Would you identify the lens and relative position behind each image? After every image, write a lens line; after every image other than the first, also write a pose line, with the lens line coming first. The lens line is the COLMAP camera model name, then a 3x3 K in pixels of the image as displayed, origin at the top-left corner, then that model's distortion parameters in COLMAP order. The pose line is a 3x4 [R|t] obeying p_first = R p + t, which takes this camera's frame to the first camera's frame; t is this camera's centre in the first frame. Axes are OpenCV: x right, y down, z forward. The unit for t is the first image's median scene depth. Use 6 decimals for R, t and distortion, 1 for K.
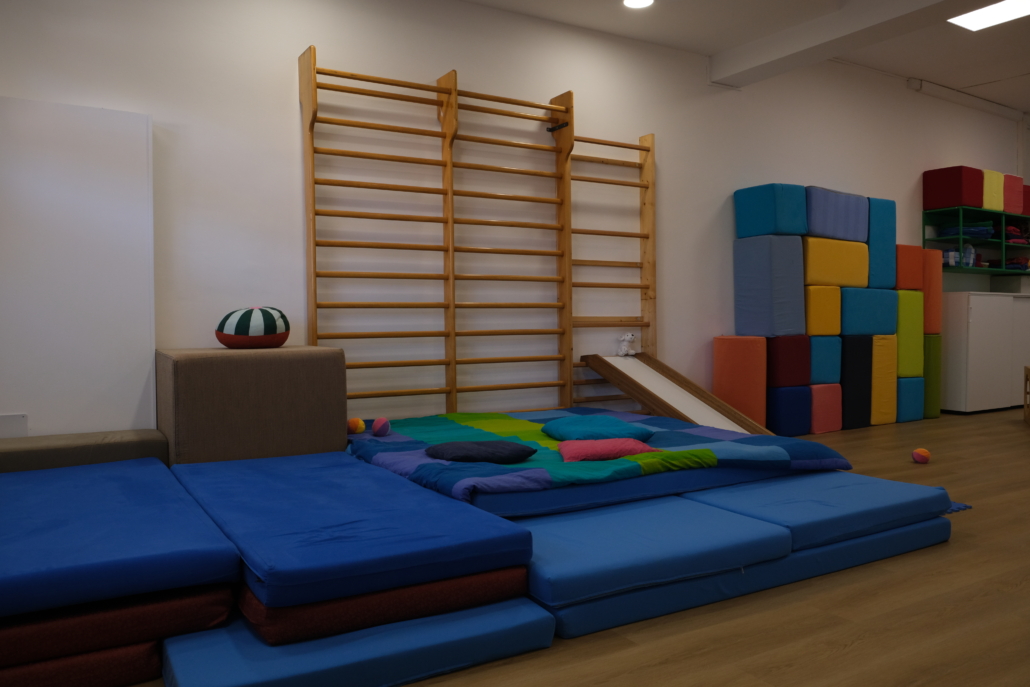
lens RADIAL K [[794.3, 0, 522.9], [0, 794.3, 341.6], [0, 0, 1]] dist [-0.030113, 0.010303]
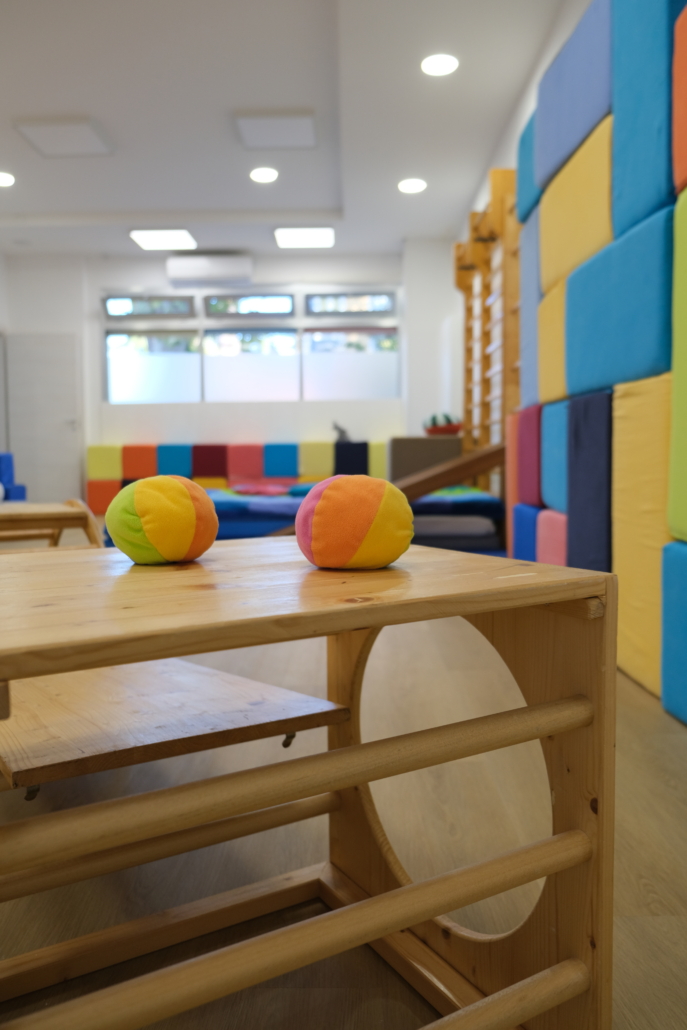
lens RADIAL K [[794.3, 0, 343.5], [0, 794.3, 481.6], [0, 0, 1]] dist [-0.030113, 0.010303]
pose [[-0.534055, 0.039295, -0.844536, 1.201154], [-0.009344, 0.998584, 0.052371, 0.019627], [0.845398, 0.035861, -0.532932, 1.717959]]
